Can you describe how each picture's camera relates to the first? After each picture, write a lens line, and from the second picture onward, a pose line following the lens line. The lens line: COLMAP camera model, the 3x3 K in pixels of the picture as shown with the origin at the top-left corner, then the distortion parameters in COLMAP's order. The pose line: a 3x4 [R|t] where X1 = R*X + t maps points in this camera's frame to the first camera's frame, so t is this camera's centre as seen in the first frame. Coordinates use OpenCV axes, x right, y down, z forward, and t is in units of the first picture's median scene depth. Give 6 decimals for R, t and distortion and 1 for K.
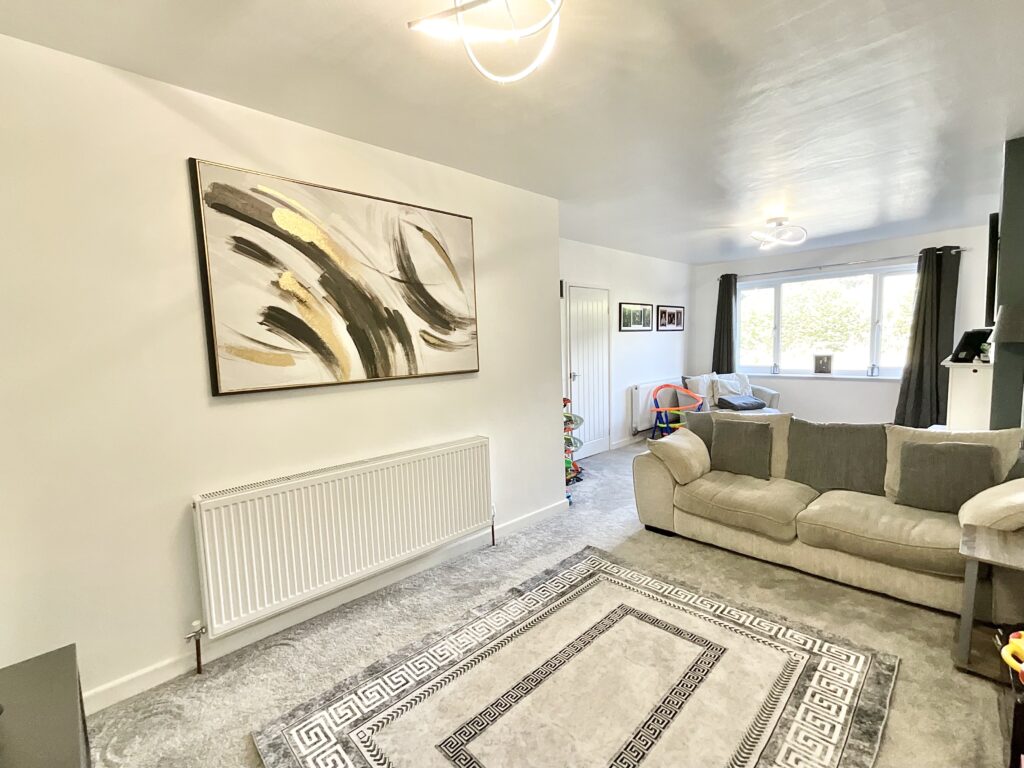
lens RADIAL K [[419.5, 0, 512.0], [0, 419.5, 384.0], [0, 0, 1]] dist [0.000513, 0.000060]
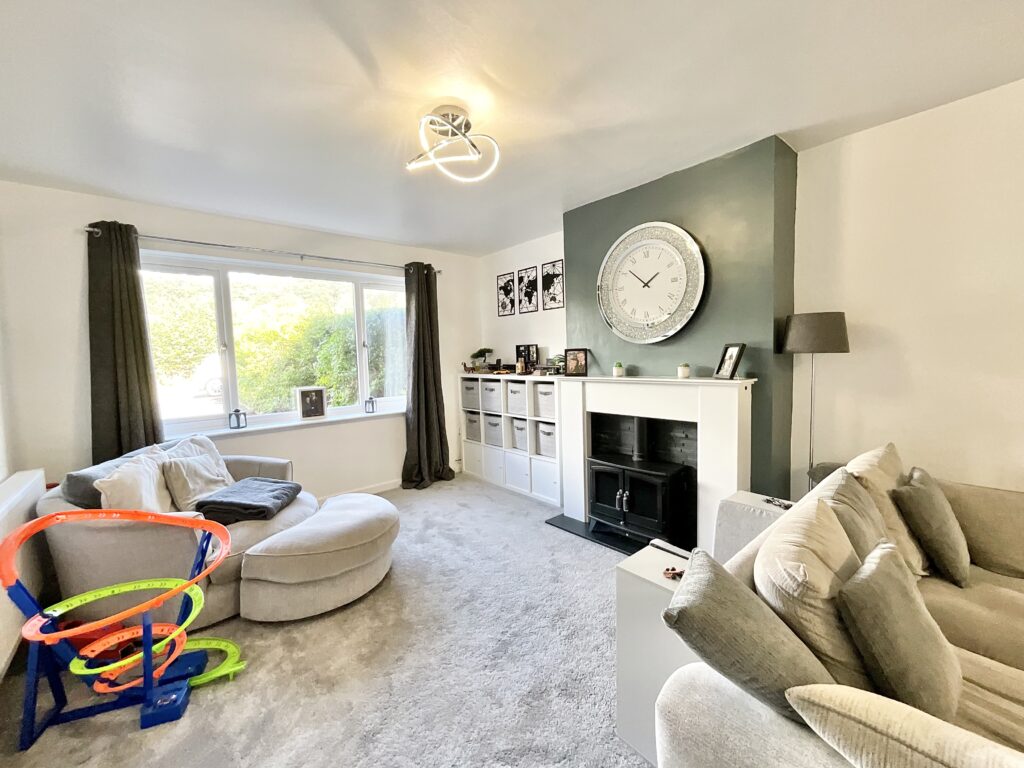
lens RADIAL K [[411.7, 0, 512.0], [0, 411.7, 384.0], [0, 0, 1]] dist [0.000799, 0.000033]
pose [[0.020737, -0.041564, 0.998921, 0.085470], [0.129785, 0.990793, 0.038532, -0.061316], [-0.991325, 0.128846, 0.025941, 0.692593]]
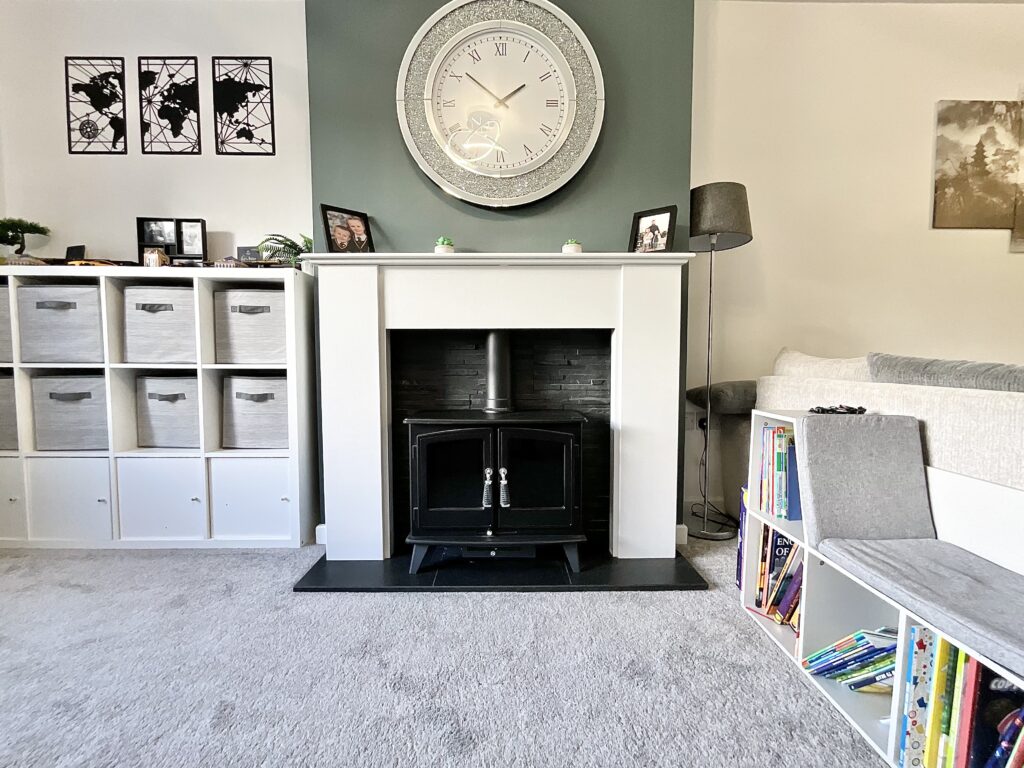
lens RADIAL K [[420.5, 0, 505.9], [0, 420.5, 381.8], [0, 0, 1]] dist [0.014018, -0.006866]
pose [[-0.743197, -0.007817, 0.669027, 0.414204], [0.087912, 0.990122, 0.109228, 0.025144], [-0.663272, 0.139993, -0.735168, 0.774318]]
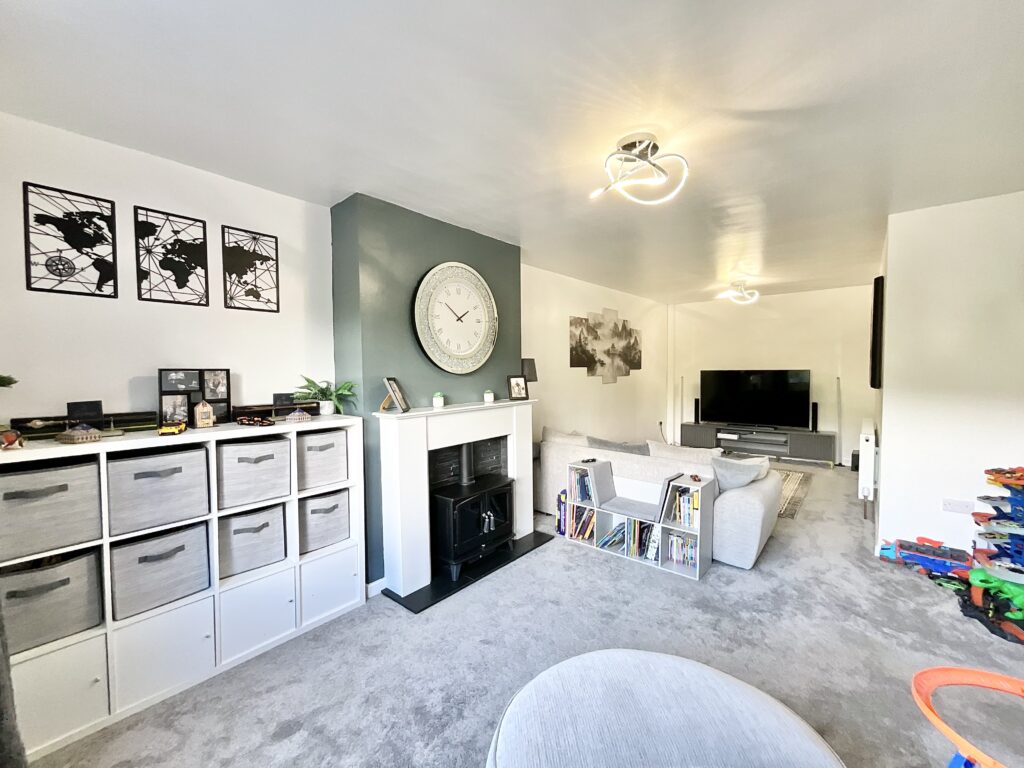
lens RADIAL K [[419.5, 0, 512.0], [0, 419.5, 384.0], [0, 0, 1]] dist [0.000513, 0.000060]
pose [[-0.991154, 0.045423, -0.124702, 0.632806], [0.027962, 0.989987, 0.138360, -0.135153], [0.129738, 0.133649, -0.982500, 1.114646]]
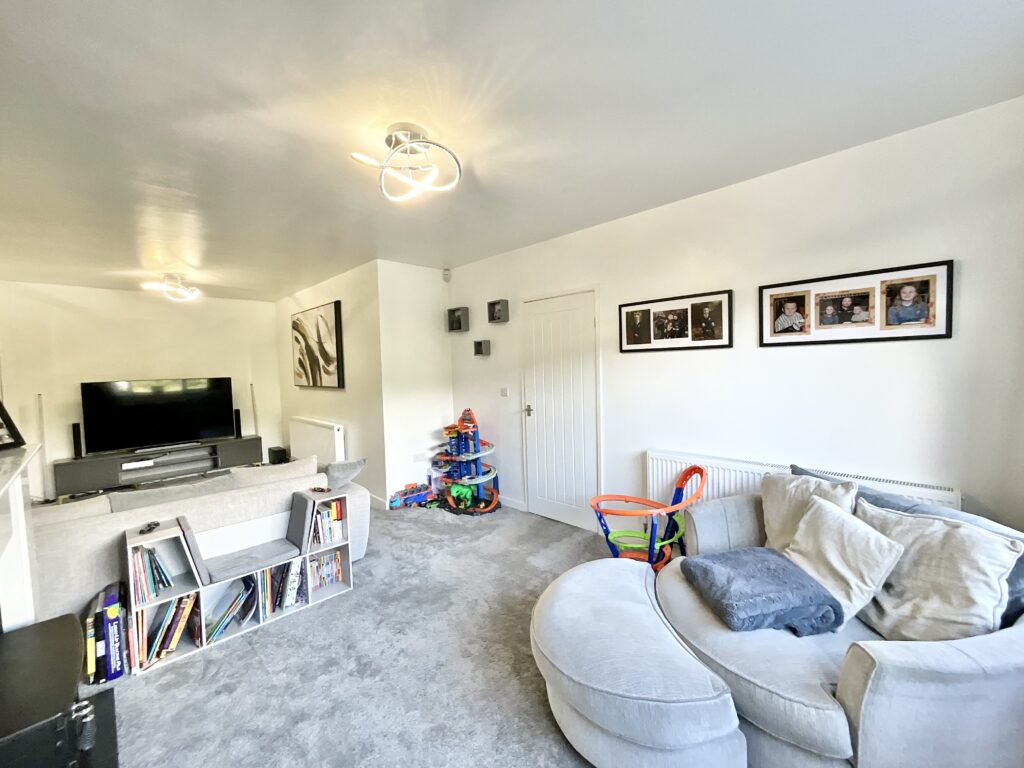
lens RADIAL K [[419.5, 0, 512.0], [0, 419.5, 384.0], [0, 0, 1]] dist [0.000513, 0.000060]
pose [[0.055792, 0.076691, -0.995493, 0.849136], [-0.070830, 0.994838, 0.072671, -0.112591], [0.995927, 0.066456, 0.060936, 0.809278]]
